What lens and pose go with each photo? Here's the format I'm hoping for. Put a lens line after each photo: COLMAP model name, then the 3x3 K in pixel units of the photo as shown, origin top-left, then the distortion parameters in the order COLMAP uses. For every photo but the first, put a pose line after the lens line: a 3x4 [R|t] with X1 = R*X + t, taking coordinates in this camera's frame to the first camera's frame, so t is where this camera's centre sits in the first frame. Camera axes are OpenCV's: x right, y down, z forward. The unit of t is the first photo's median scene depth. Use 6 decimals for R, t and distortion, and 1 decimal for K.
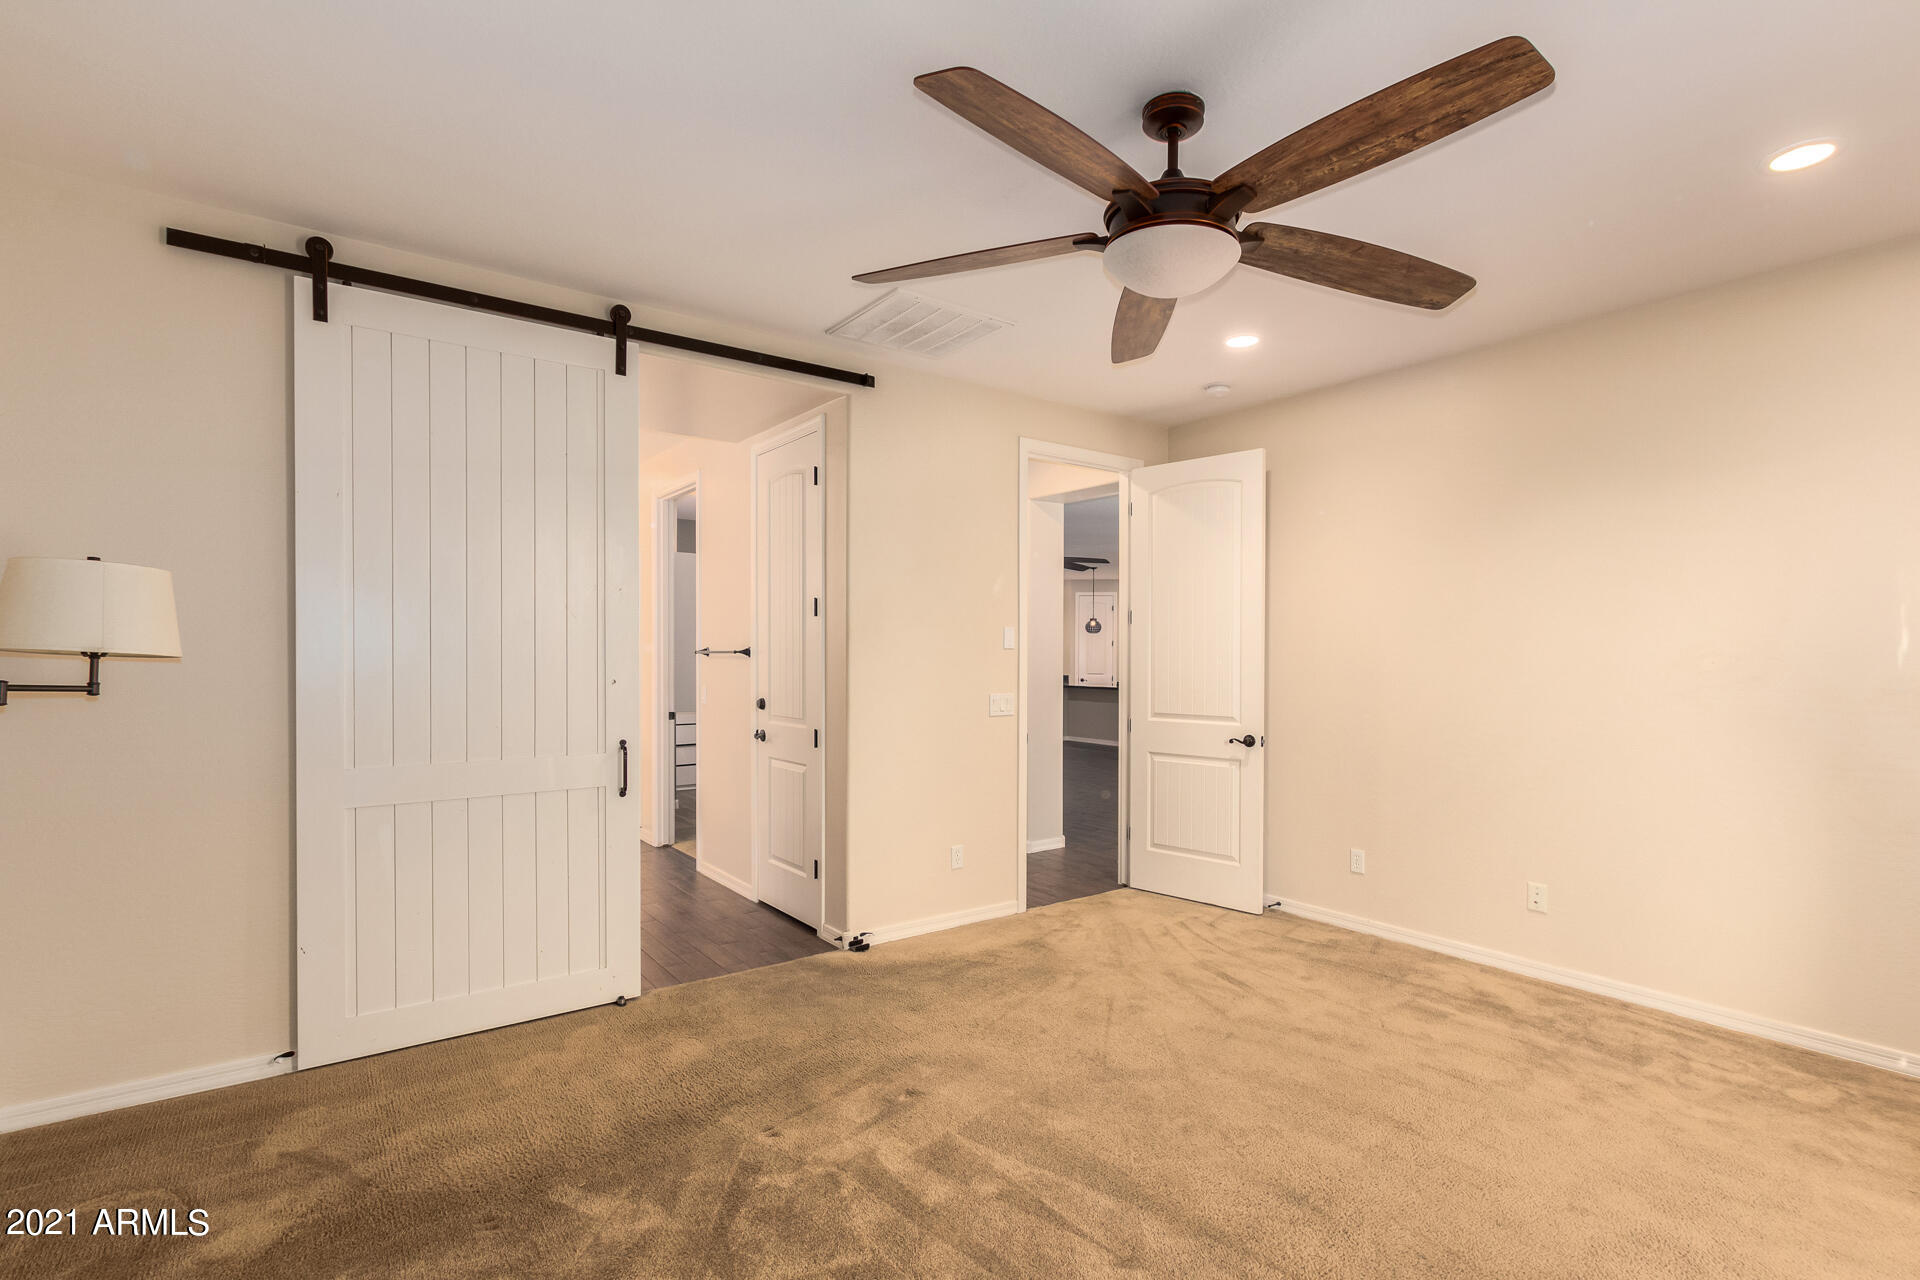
lens RADIAL K [[901.5, 0, 960.8], [0, 901.5, 652.5], [0, 0, 1]] dist [0.000954, 0.000066]
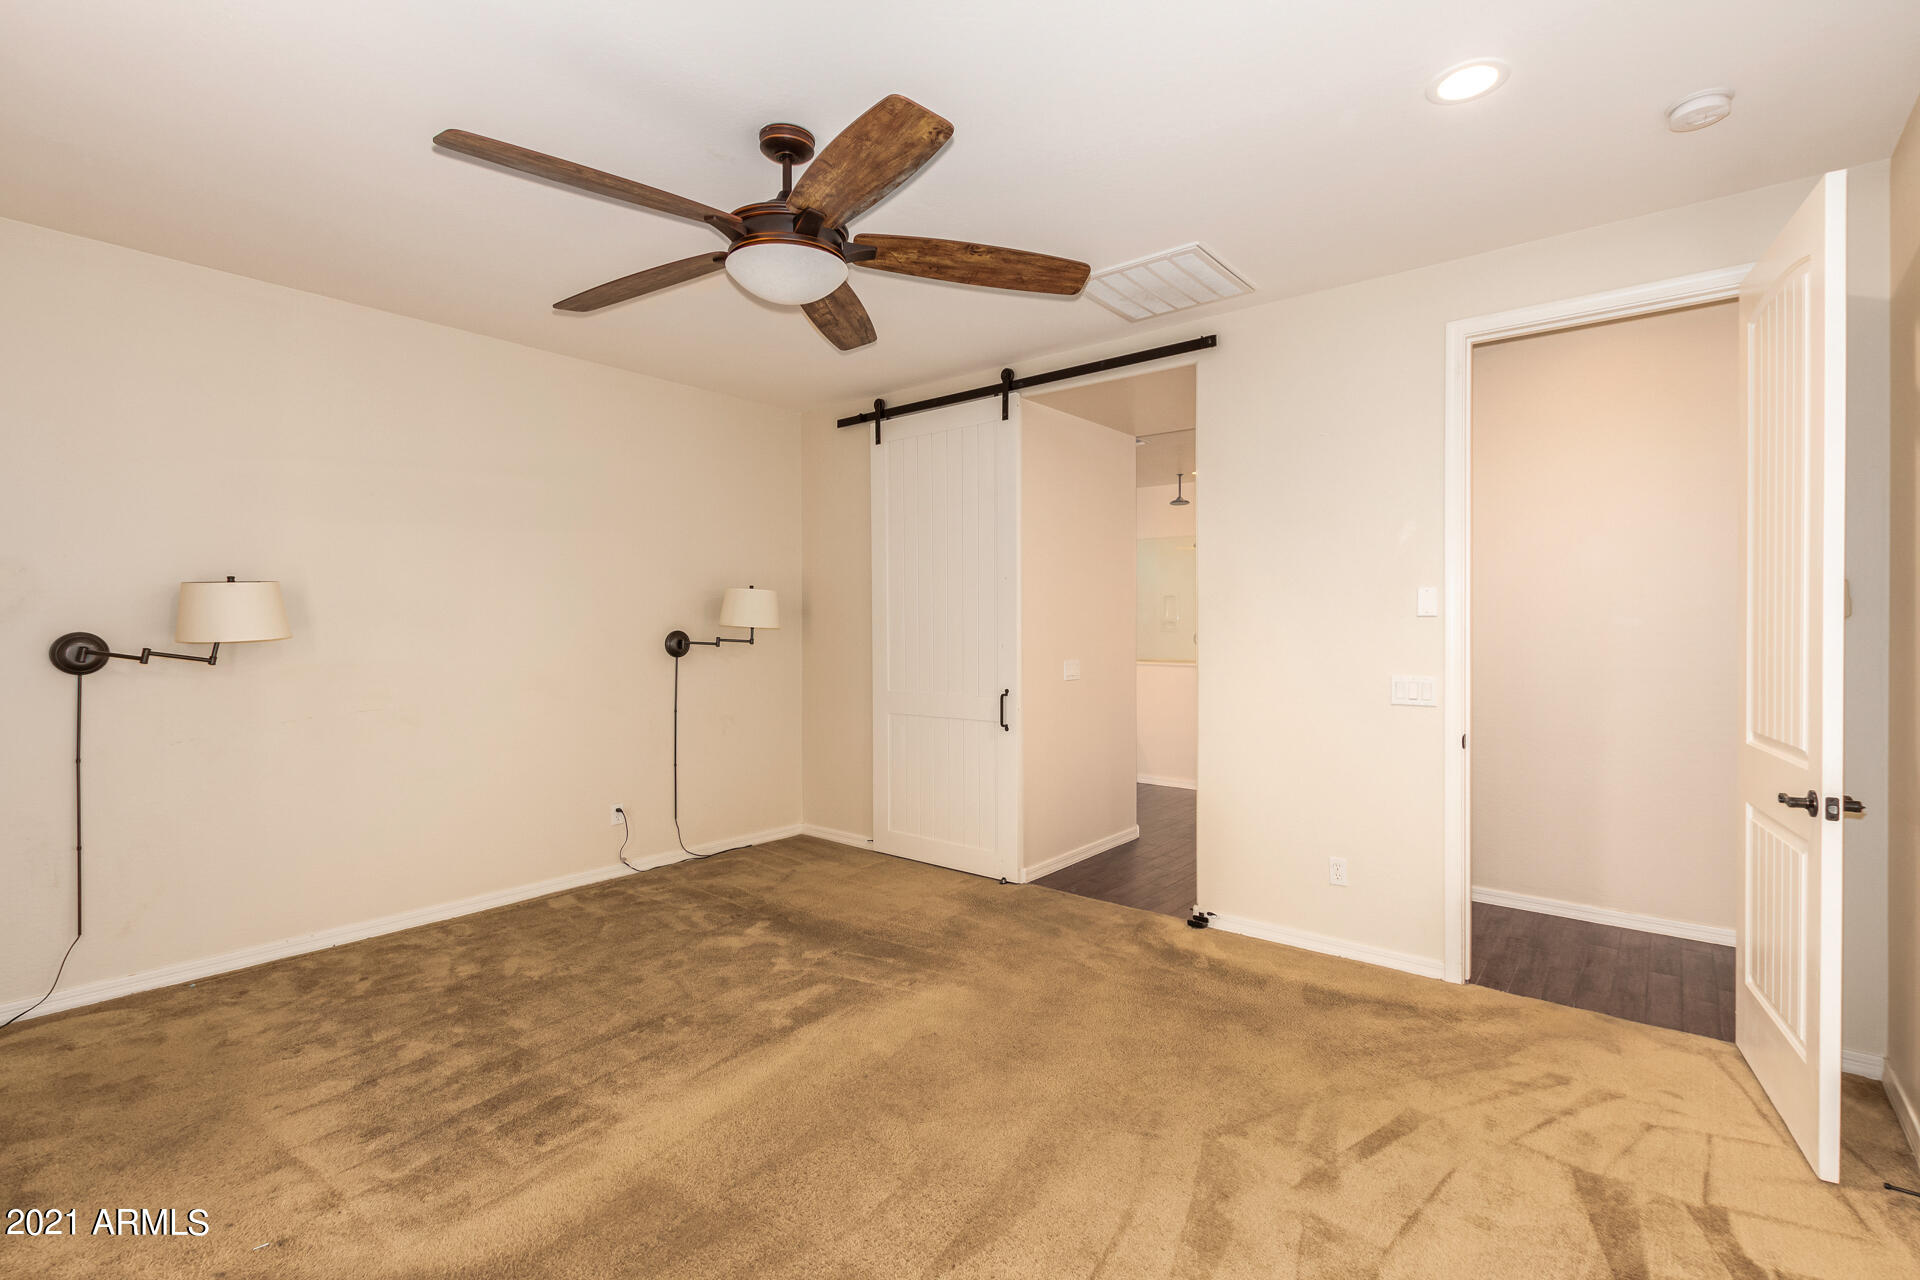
lens RADIAL K [[863.1, 0, 962.1], [0, 863.1, 622.4], [0, 0, 1]] dist [0.000074, -0.000130]
pose [[0.247493, -0.009691, -0.968841, 0.846583], [0.007250, 0.999941, -0.008150, 0.007206], [0.968863, -0.005007, 0.247548, 0.603313]]
